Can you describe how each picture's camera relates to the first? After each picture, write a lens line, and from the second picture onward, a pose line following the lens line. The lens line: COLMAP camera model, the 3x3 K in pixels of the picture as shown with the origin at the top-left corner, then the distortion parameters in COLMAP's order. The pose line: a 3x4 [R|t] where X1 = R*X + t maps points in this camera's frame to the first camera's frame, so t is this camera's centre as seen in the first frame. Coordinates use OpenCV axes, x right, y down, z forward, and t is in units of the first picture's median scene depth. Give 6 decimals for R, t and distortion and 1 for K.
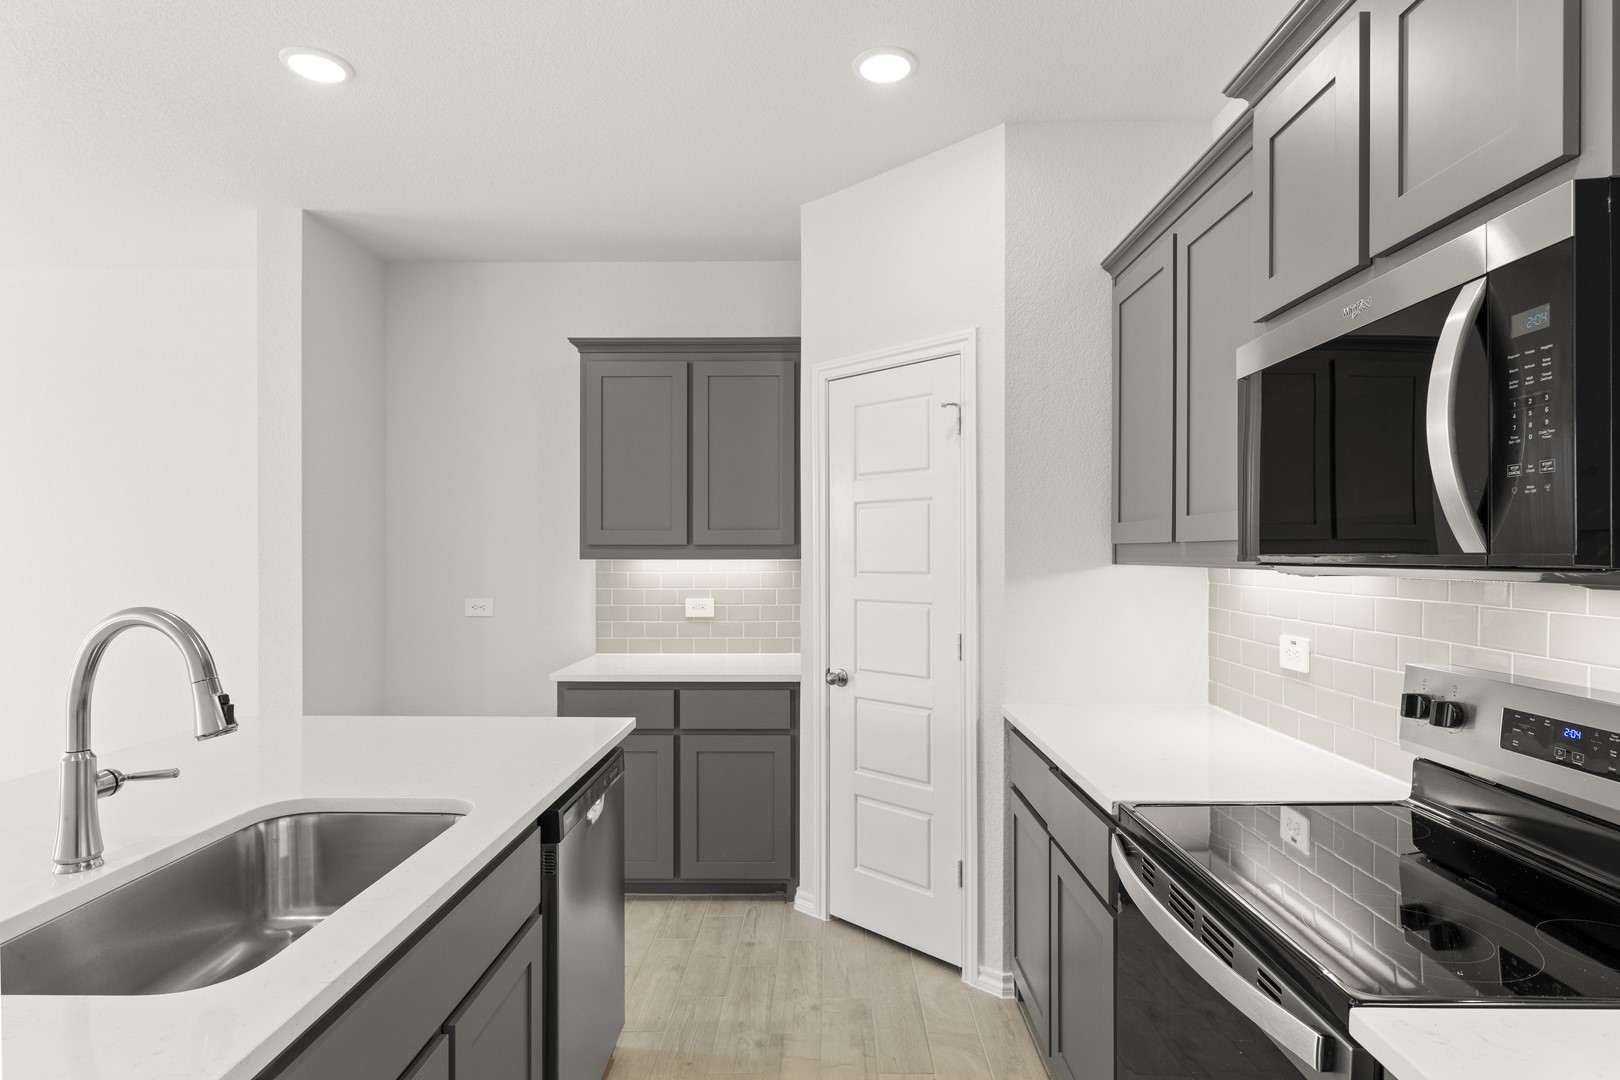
lens RADIAL K [[880.7, 0, 817.0], [0, 880.7, 548.7], [0, 0, 1]] dist [0.004077, 0.000125]
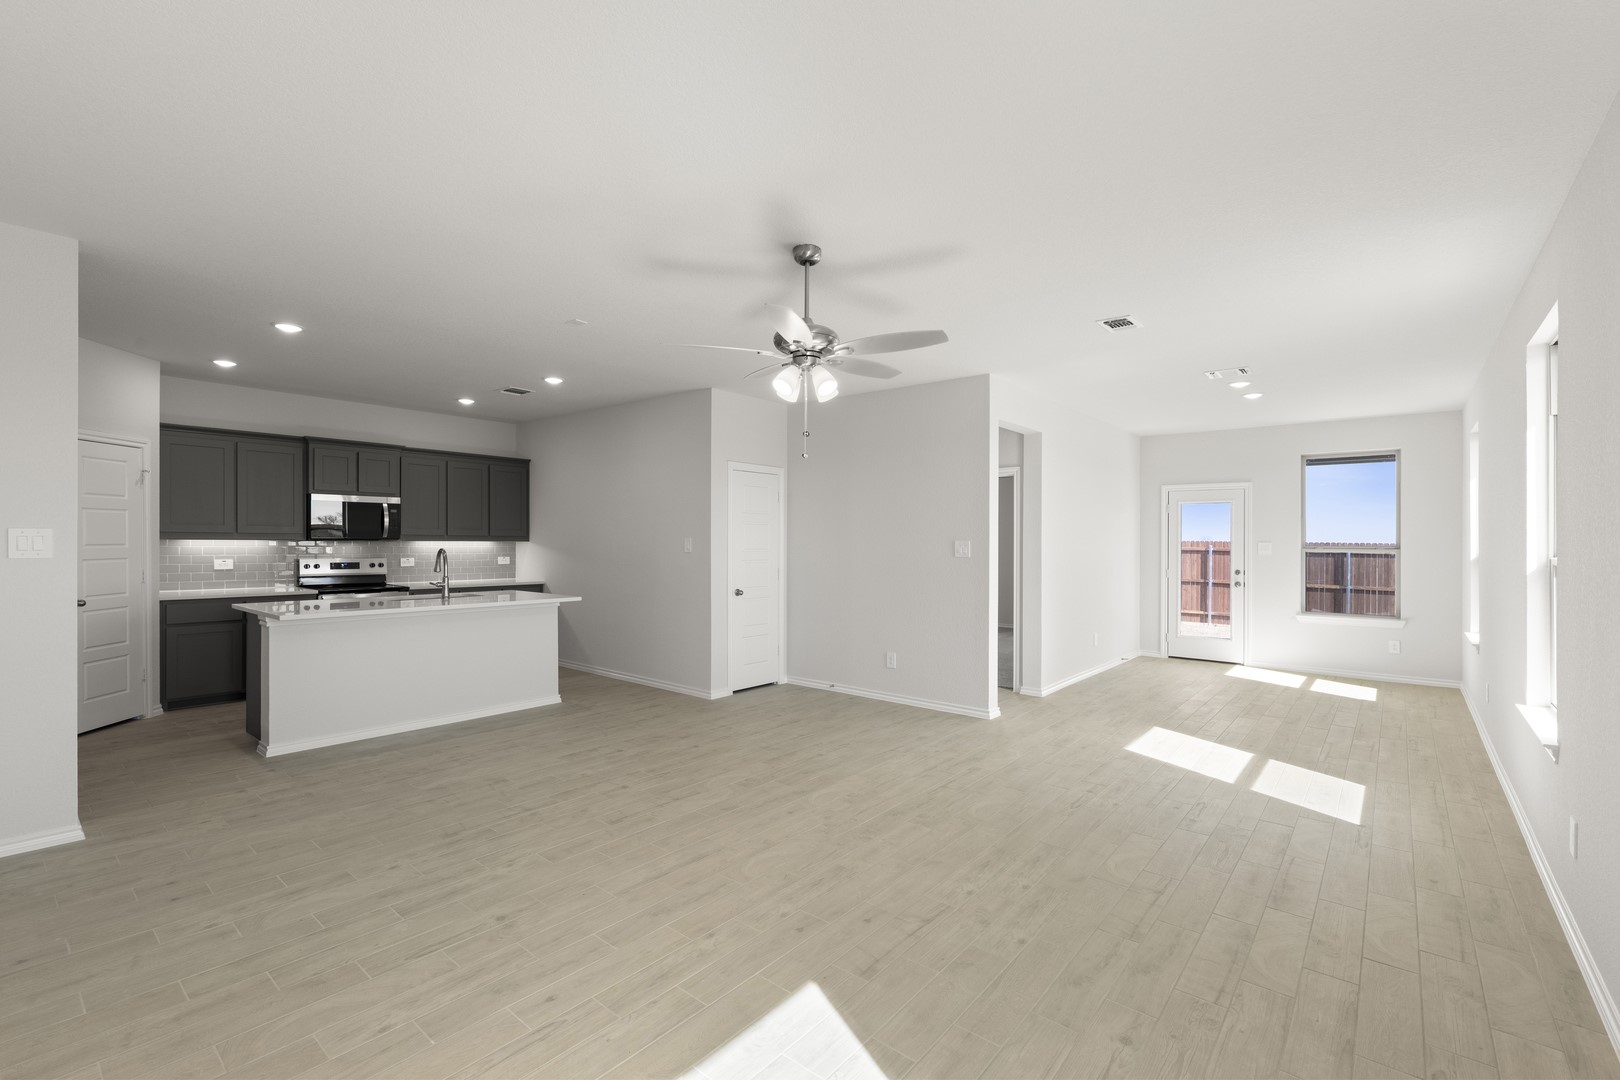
lens RADIAL K [[699.8, 0, 810.3], [0, 699.8, 554.6], [0, 0, 1]] dist [-0.006361, 0.000390]
pose [[-0.781154, -0.022953, 0.623916, -1.666473], [-0.016300, 0.999733, 0.016371, -0.001981], [-0.624126, 0.002619, -0.781320, 0.949169]]
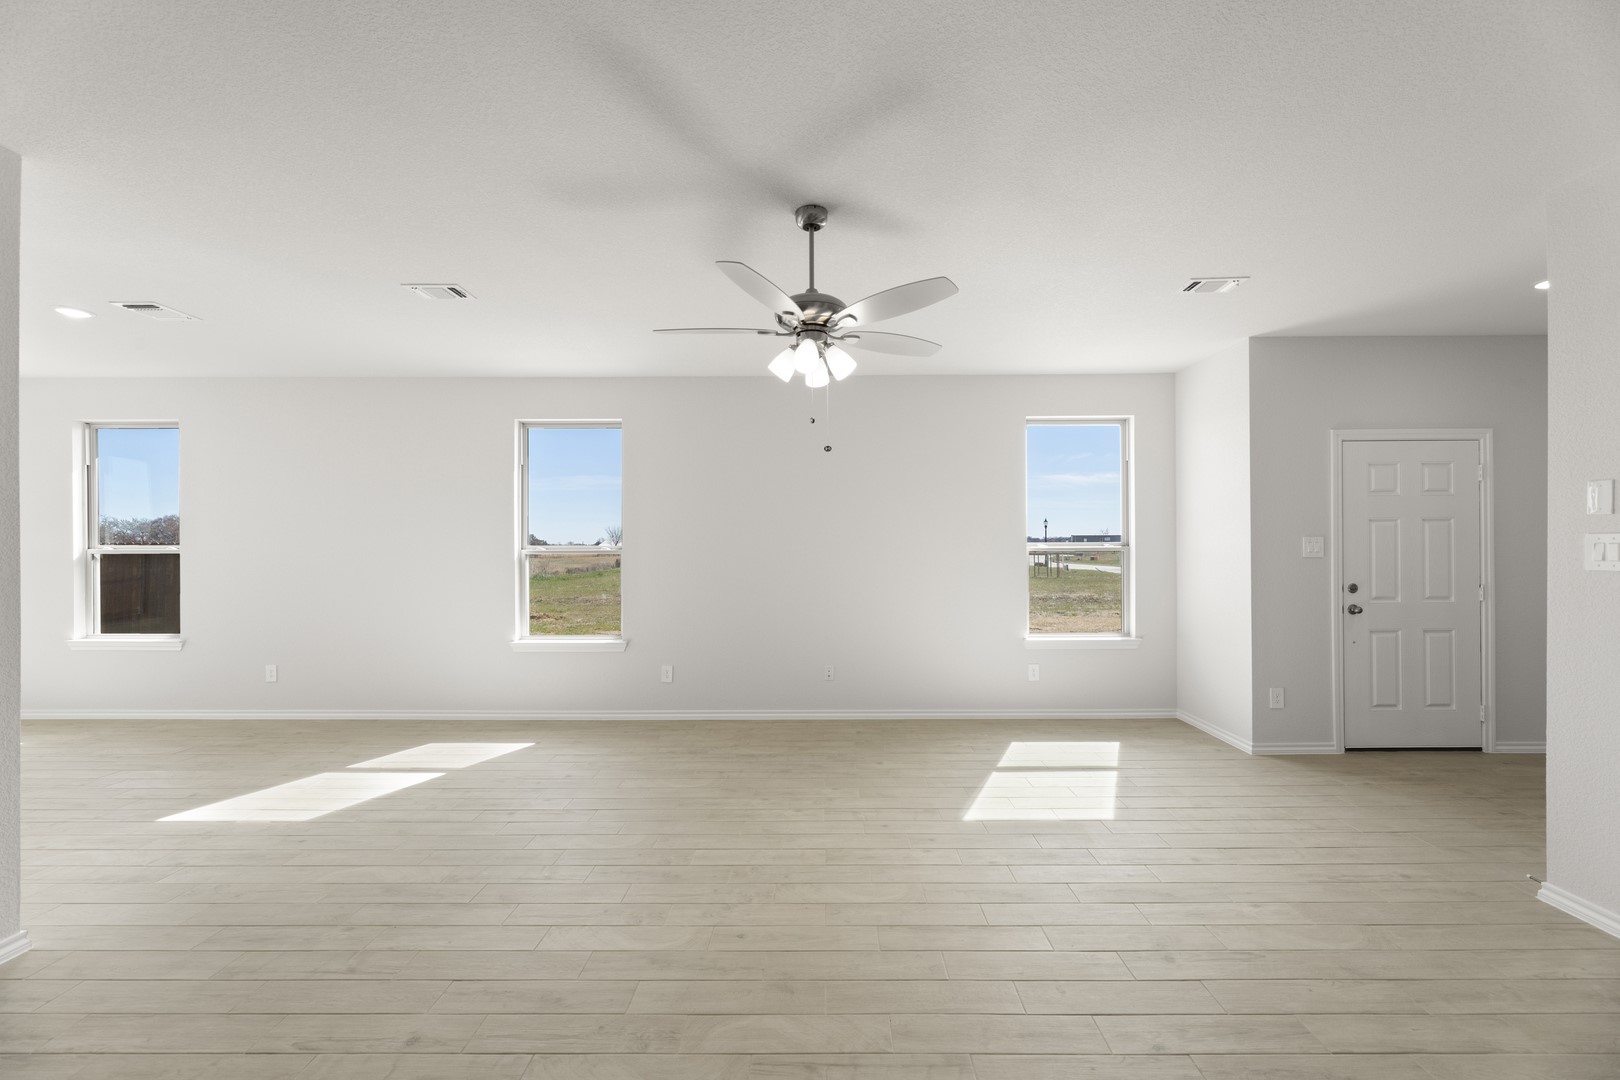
lens RADIAL K [[645.9, 0, 819.3], [0, 645.9, 543.5], [0, 0, 1]] dist [-0.001513, -0.000044]
pose [[0.008149, -0.006097, -0.999948, -0.536429], [0.011458, 0.999916, -0.006004, 0.000526], [0.999901, -0.011408, 0.008218, 0.339898]]
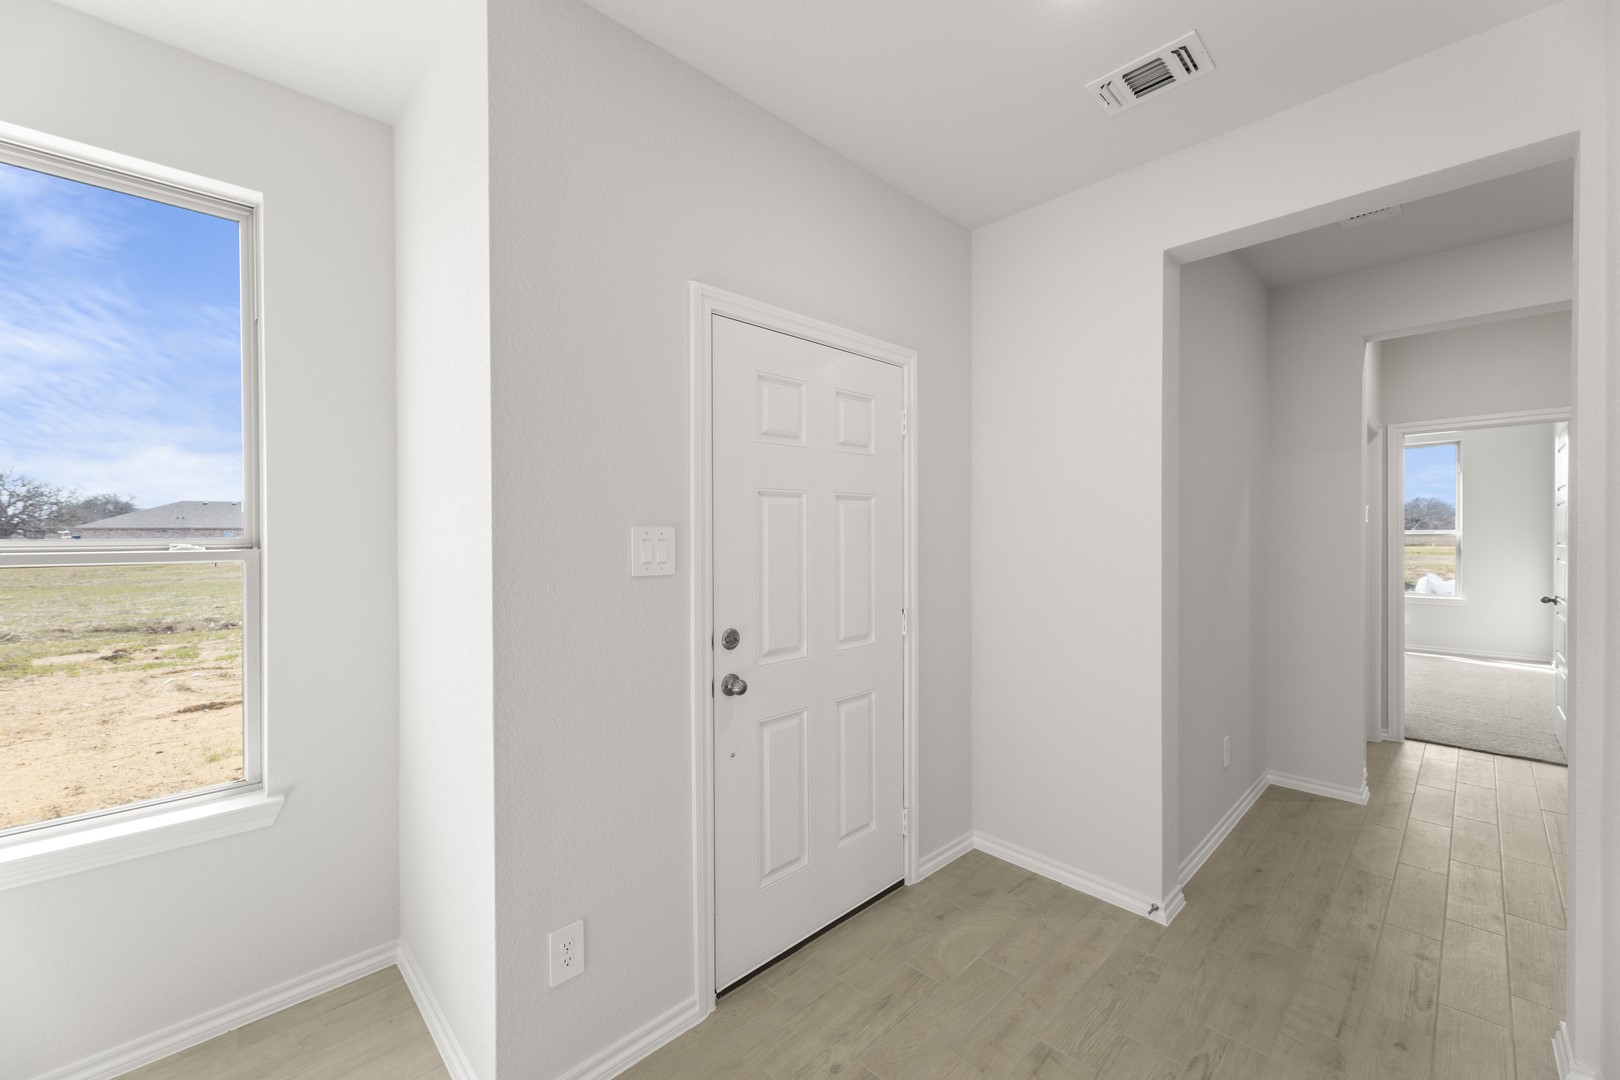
lens RADIAL K [[645.9, 0, 828.2], [0, 645.9, 524.7], [0, 0, 1]] dist [-0.001513, -0.000044]
pose [[0.719458, -0.014933, -0.694375, -1.173023], [0.010068, 0.999888, -0.011073, -0.002194], [0.694463, 0.000975, 0.719528, 0.903263]]
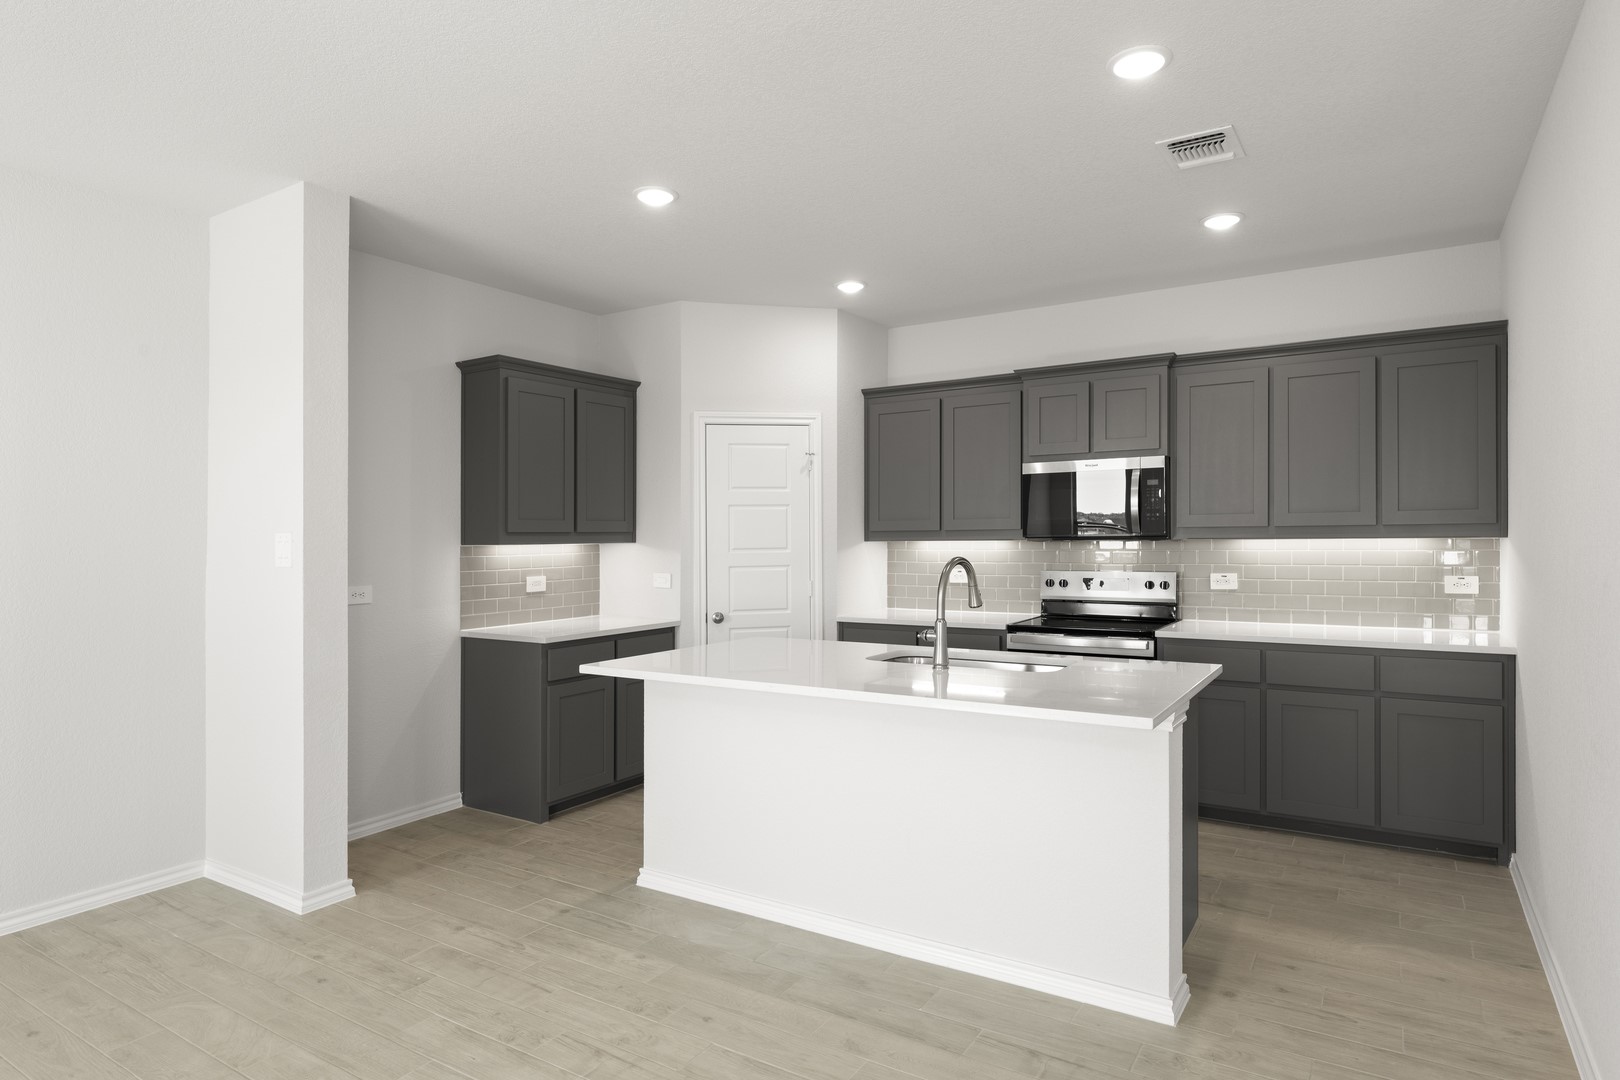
lens RADIAL K [[910.1, 0, 826.1], [0, 910.1, 539.0], [0, 0, 1]] dist [-0.000882, 0.000442]
pose [[0.515864, -0.008255, 0.856631, -1.008045], [0.004846, 0.999966, 0.006718, -0.001652], [-0.856657, 0.000686, 0.515886, 0.009702]]
